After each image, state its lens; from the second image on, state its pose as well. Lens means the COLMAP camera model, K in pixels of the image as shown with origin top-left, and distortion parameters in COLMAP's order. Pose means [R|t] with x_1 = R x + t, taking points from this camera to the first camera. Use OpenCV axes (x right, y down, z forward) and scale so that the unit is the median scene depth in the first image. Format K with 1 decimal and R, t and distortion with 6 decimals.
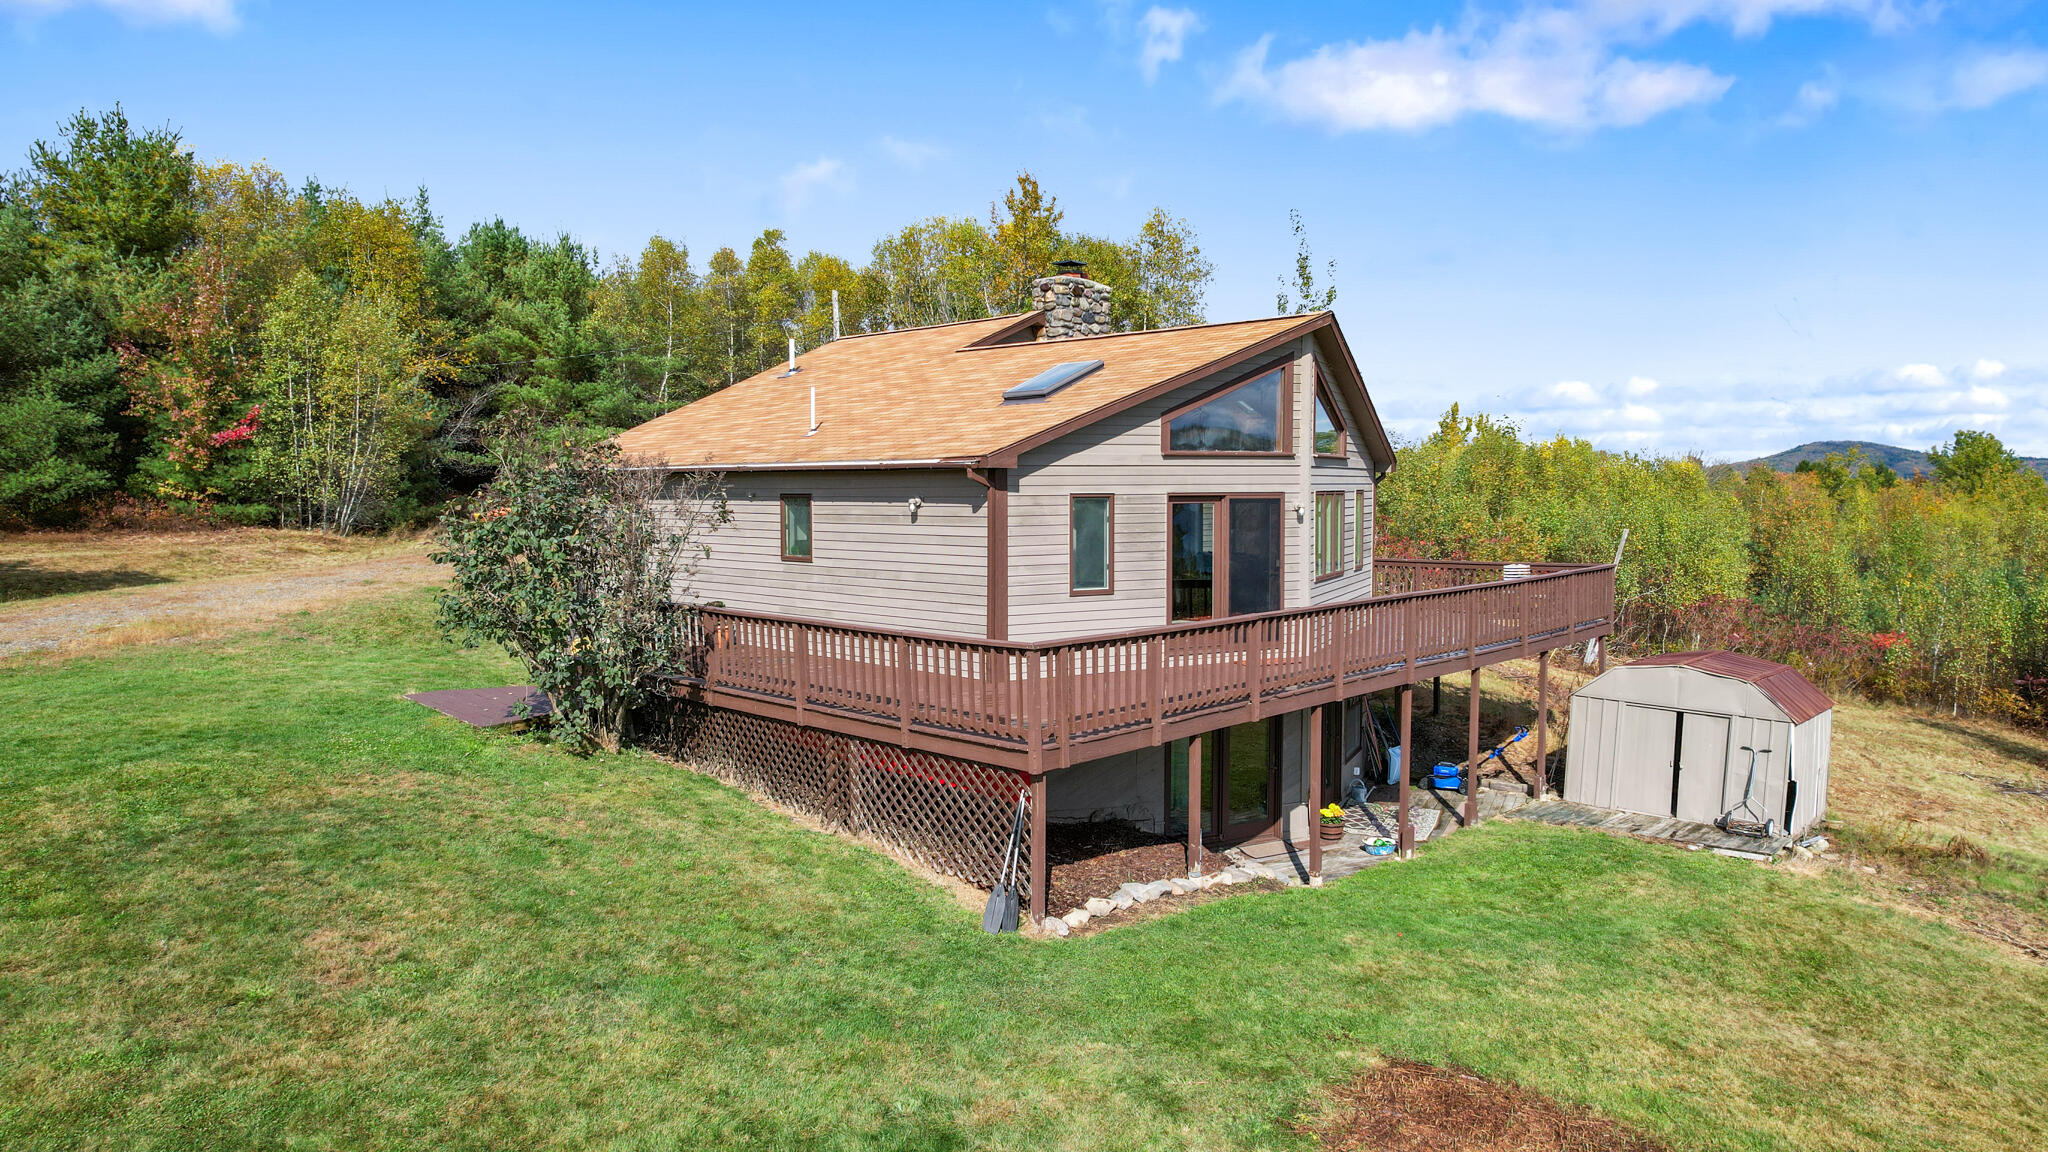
lens RADIAL K [[1291.1, 0, 1024.0], [0, 1291.1, 576.0], [0, 0, 1]] dist [-0.081134, 0.070343]
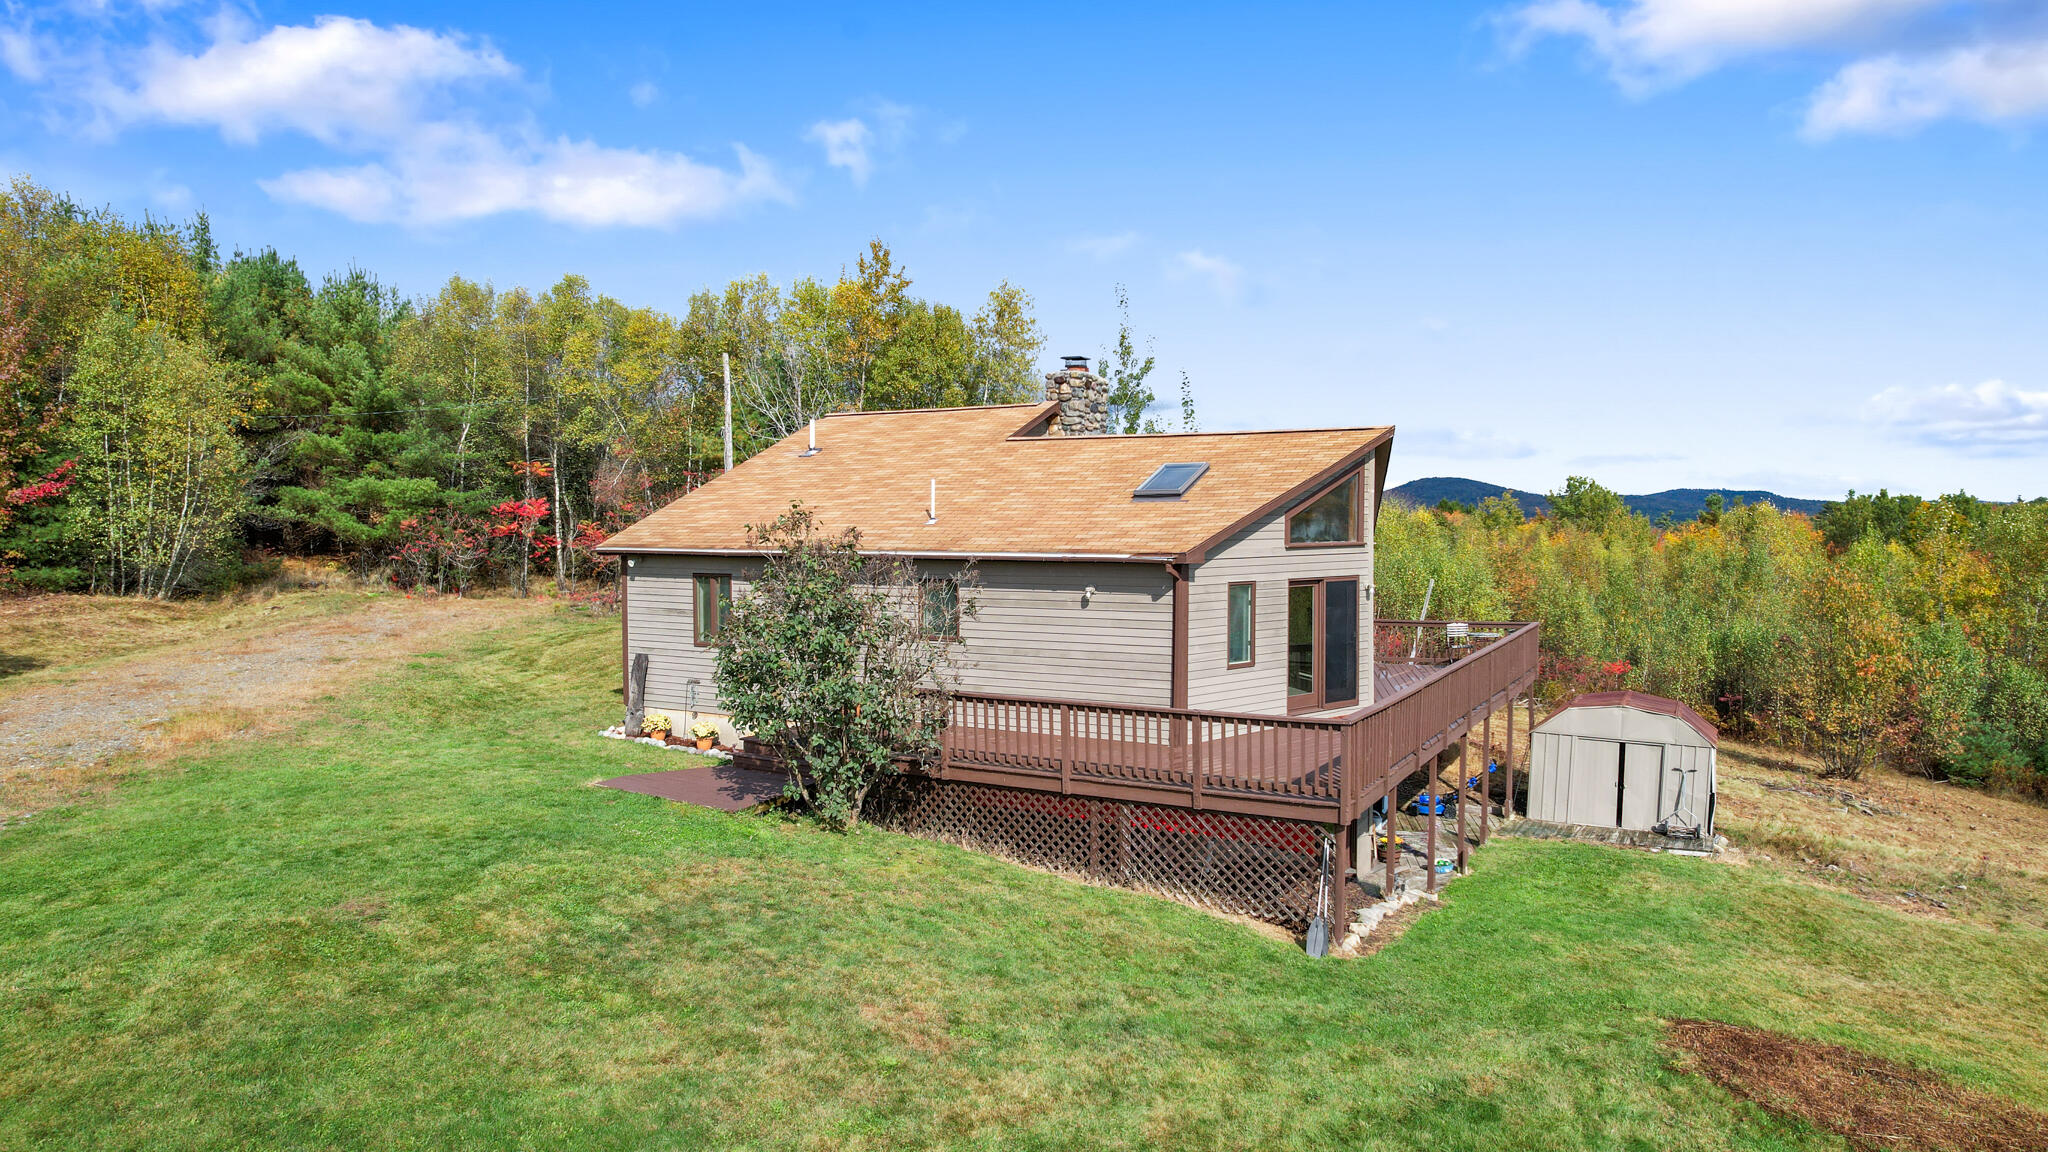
lens RADIAL K [[1291.1, 0, 1024.0], [0, 1291.1, 576.0], [0, 0, 1]] dist [-0.081134, 0.070343]
pose [[0.968184, -0.010682, 0.250011, -0.423528], [0.017437, 0.999540, -0.024822, -0.042305], [-0.249631, 0.028392, 0.967925, -0.085578]]
